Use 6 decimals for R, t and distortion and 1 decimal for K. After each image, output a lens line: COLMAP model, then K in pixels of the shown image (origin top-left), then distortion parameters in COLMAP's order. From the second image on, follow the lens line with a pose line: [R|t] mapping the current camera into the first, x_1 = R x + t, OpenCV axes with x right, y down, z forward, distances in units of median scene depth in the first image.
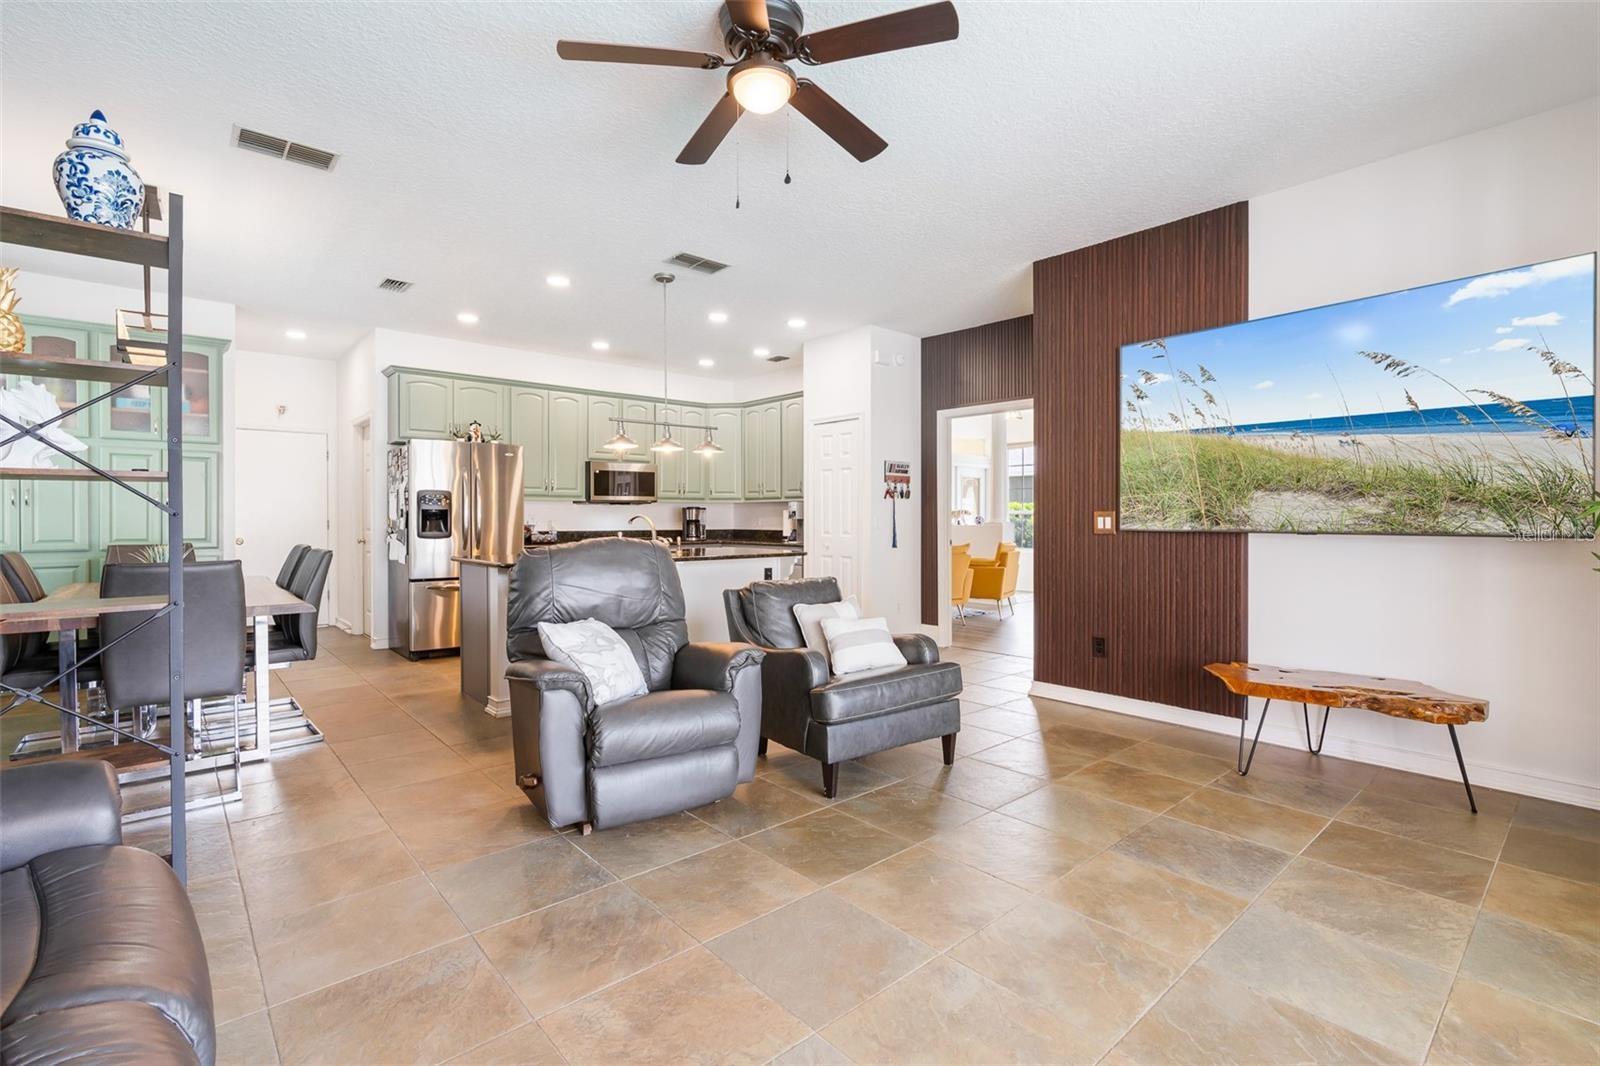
lens RADIAL K [[737.6, 0, 797.5], [0, 737.6, 525.1], [0, 0, 1]] dist [-0.009701, 0.000399]
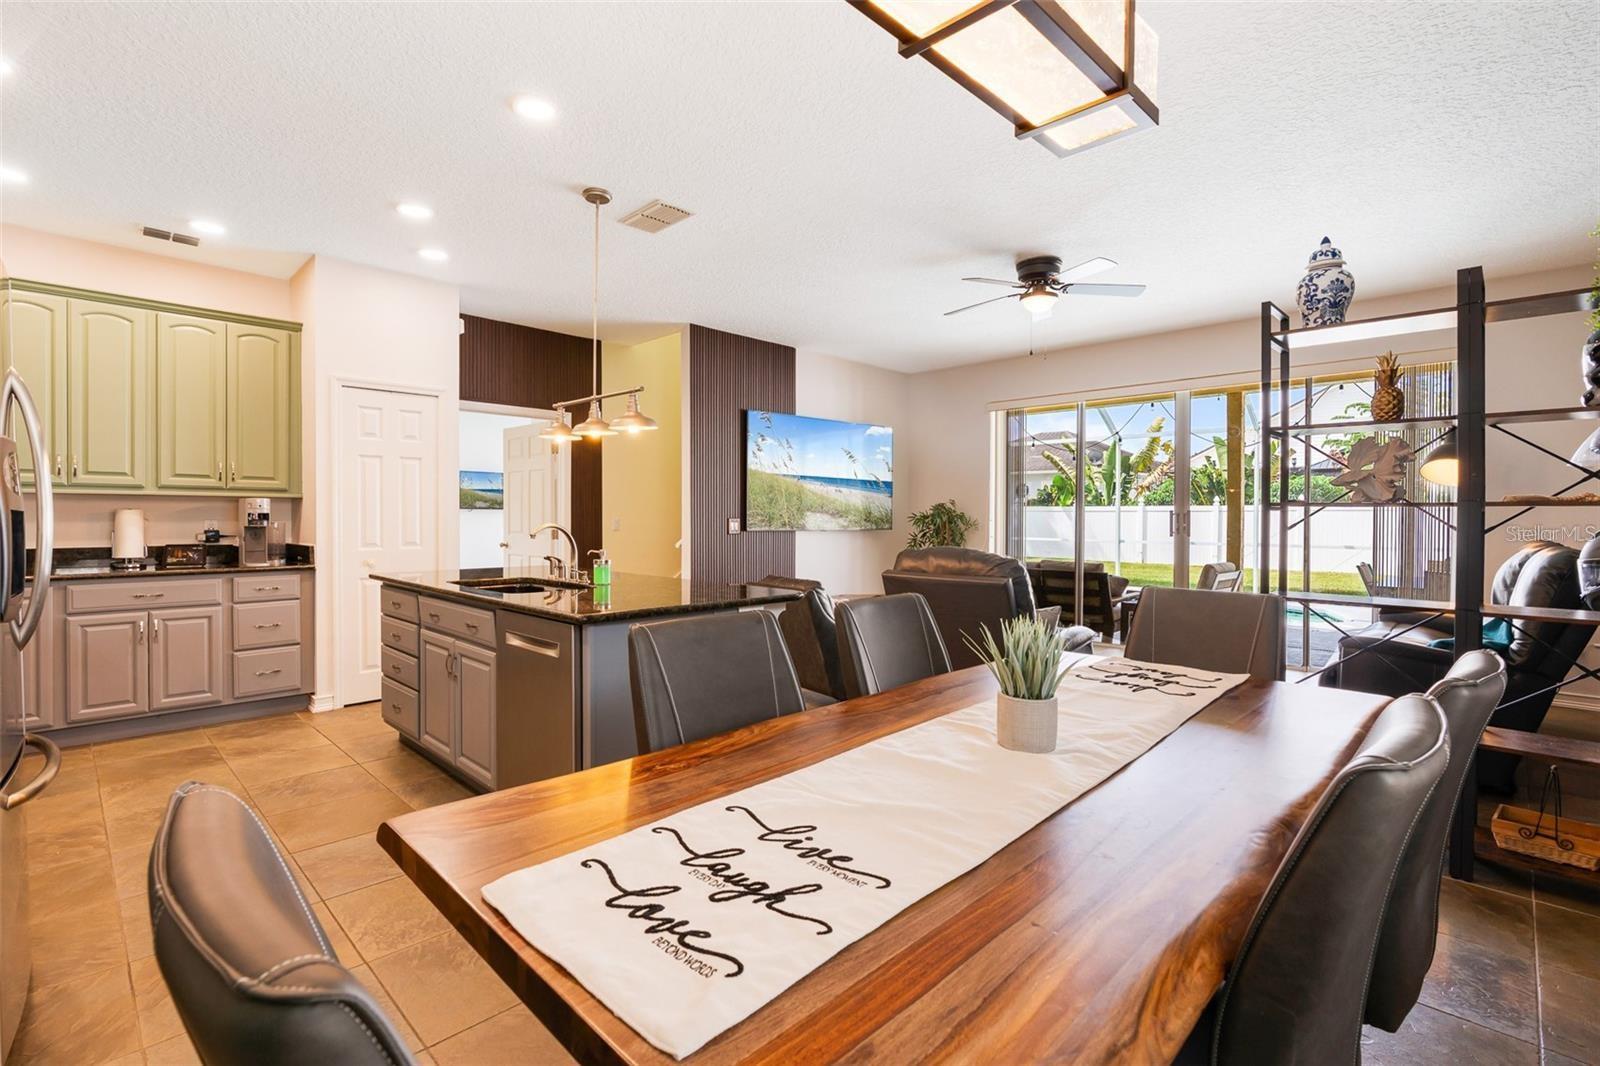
lens RADIAL K [[746.3, 0, 800.0], [0, 746.3, 533.0], [0, 0, 1]] dist [-0.002089, -0.000098]
pose [[-0.060184, -0.013964, 0.998090, -0.776653], [0.001423, 0.999900, 0.014075, -0.013081], [-0.998186, 0.002268, -0.060158, 0.710952]]
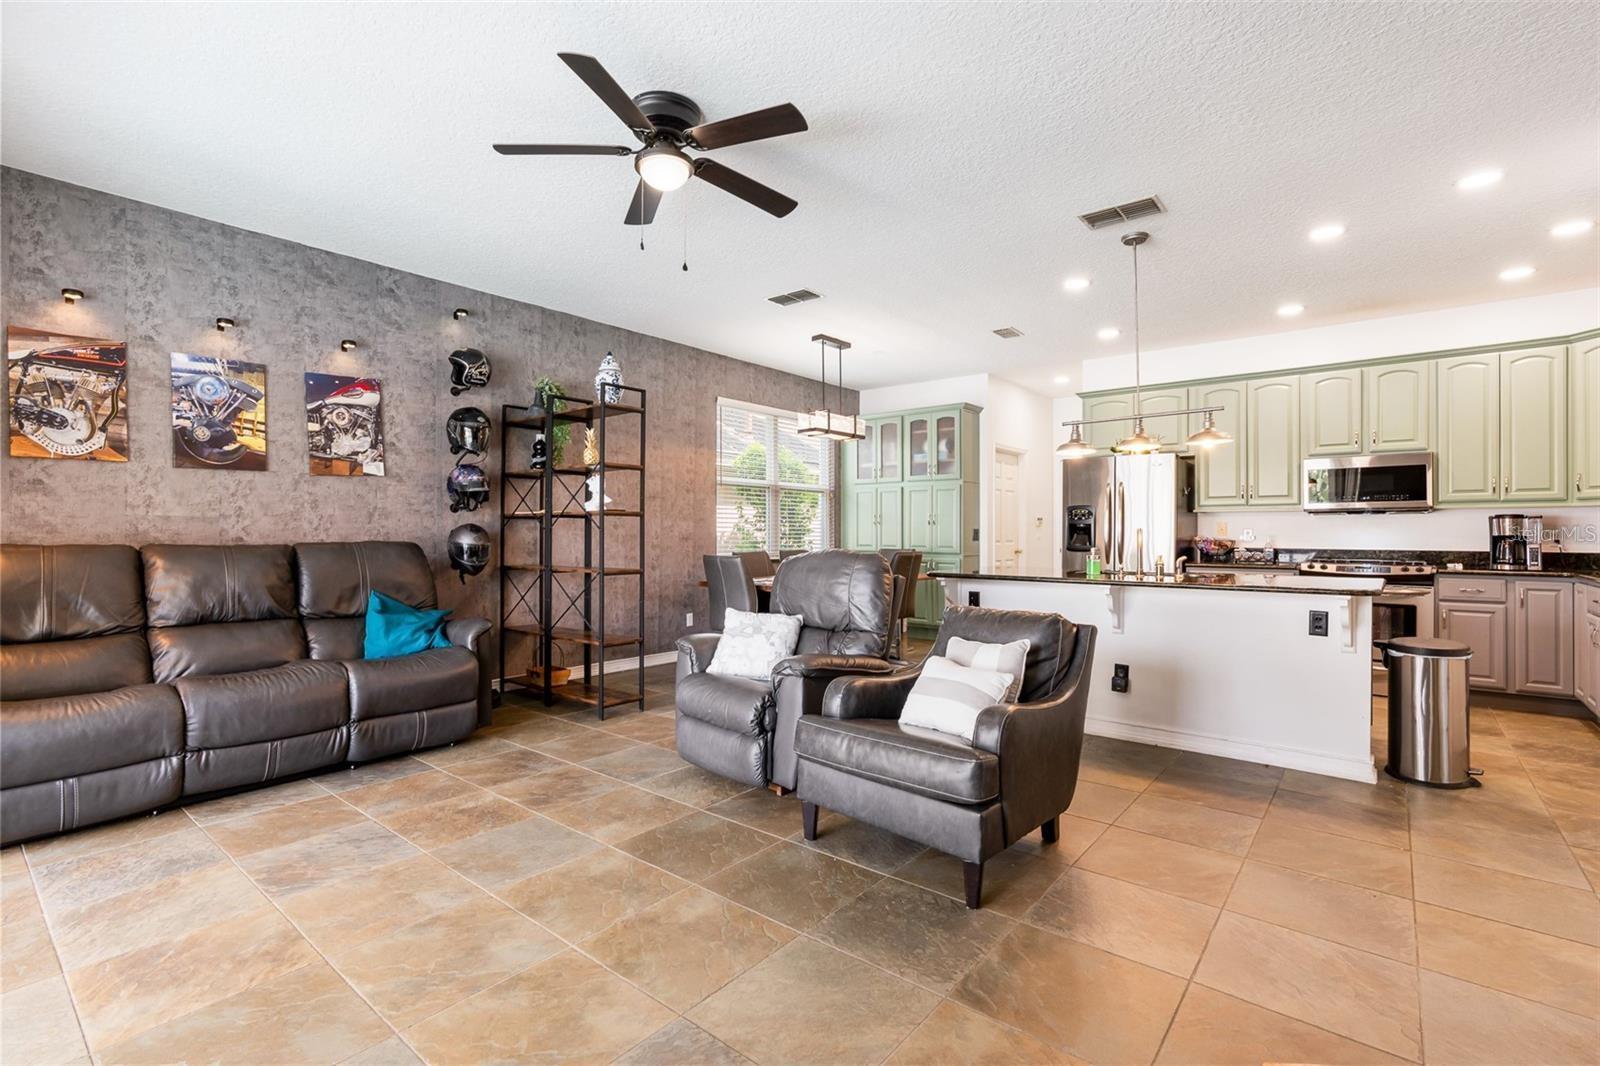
lens RADIAL K [[737.6, 0, 797.5], [0, 737.6, 525.1], [0, 0, 1]] dist [-0.009701, 0.000399]
pose [[0.151864, -0.009023, -0.988360, 0.477853], [-0.011955, 0.999868, -0.010965, -0.002778], [0.988329, 0.013481, 0.151736, 0.428406]]
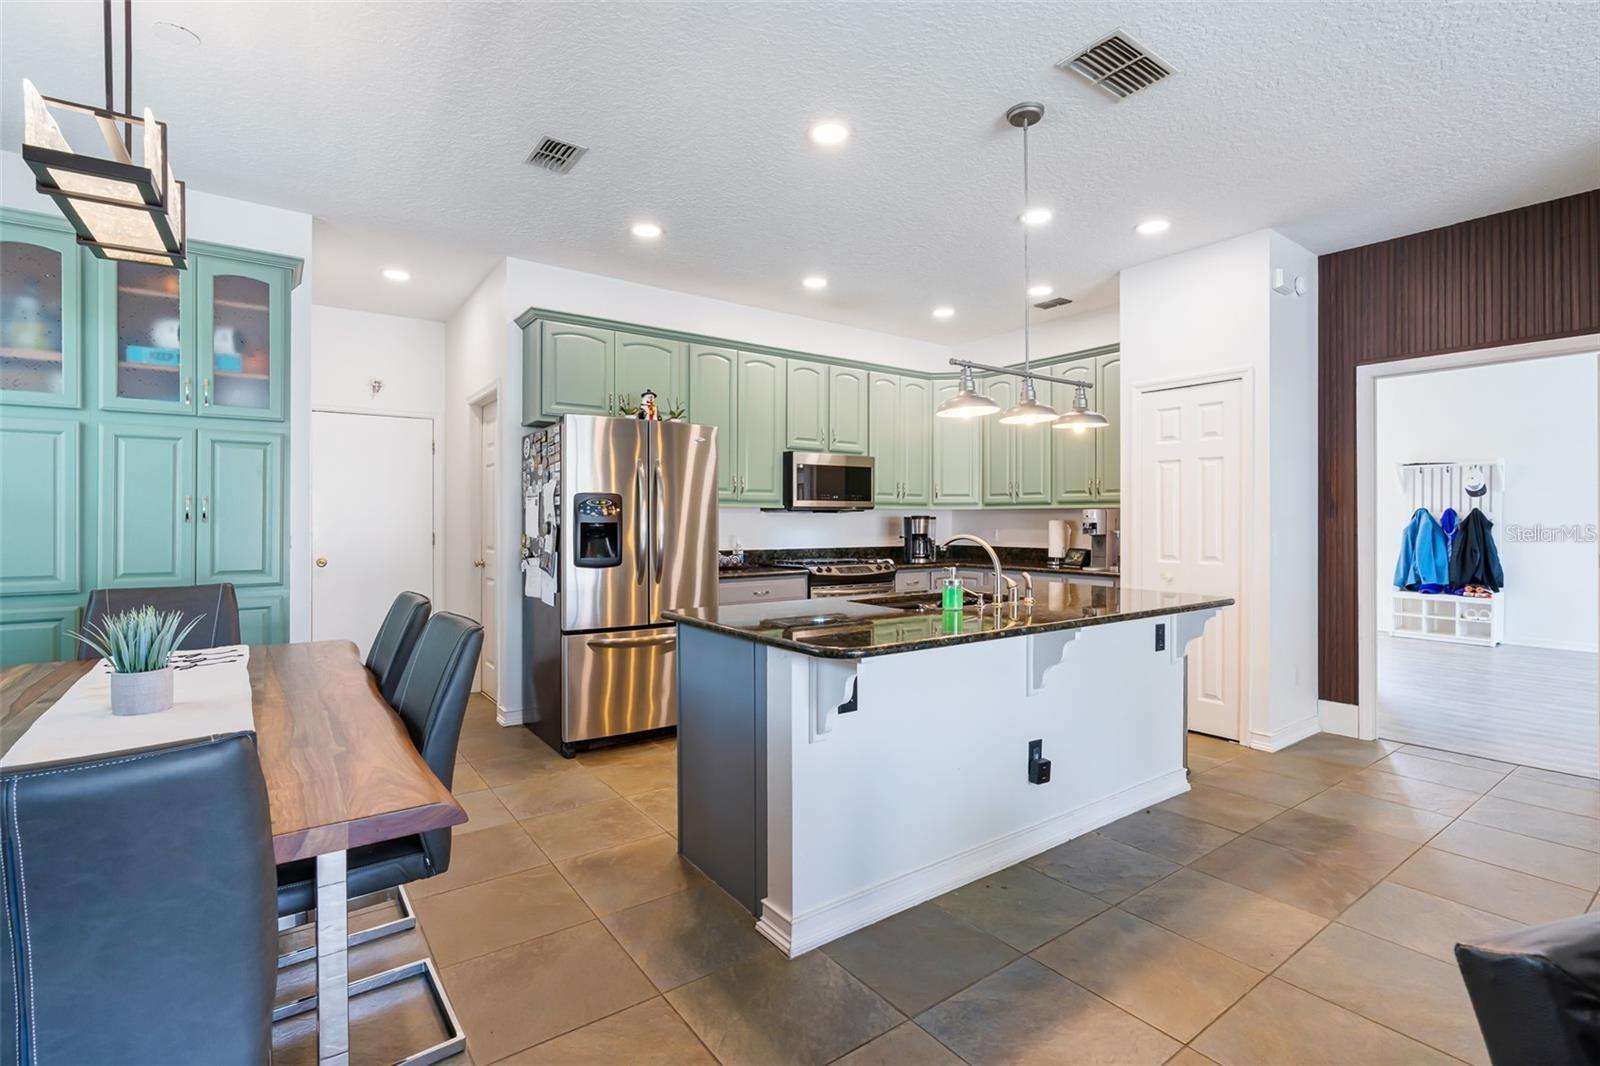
lens RADIAL K [[737.6, 0, 797.5], [0, 737.6, 525.1], [0, 0, 1]] dist [-0.009701, 0.000399]
pose [[0.995909, 0.002397, -0.090334, -0.255197], [-0.002600, 0.999994, -0.002133, -0.017916], [0.090328, 0.002359, 0.995909, 0.360897]]
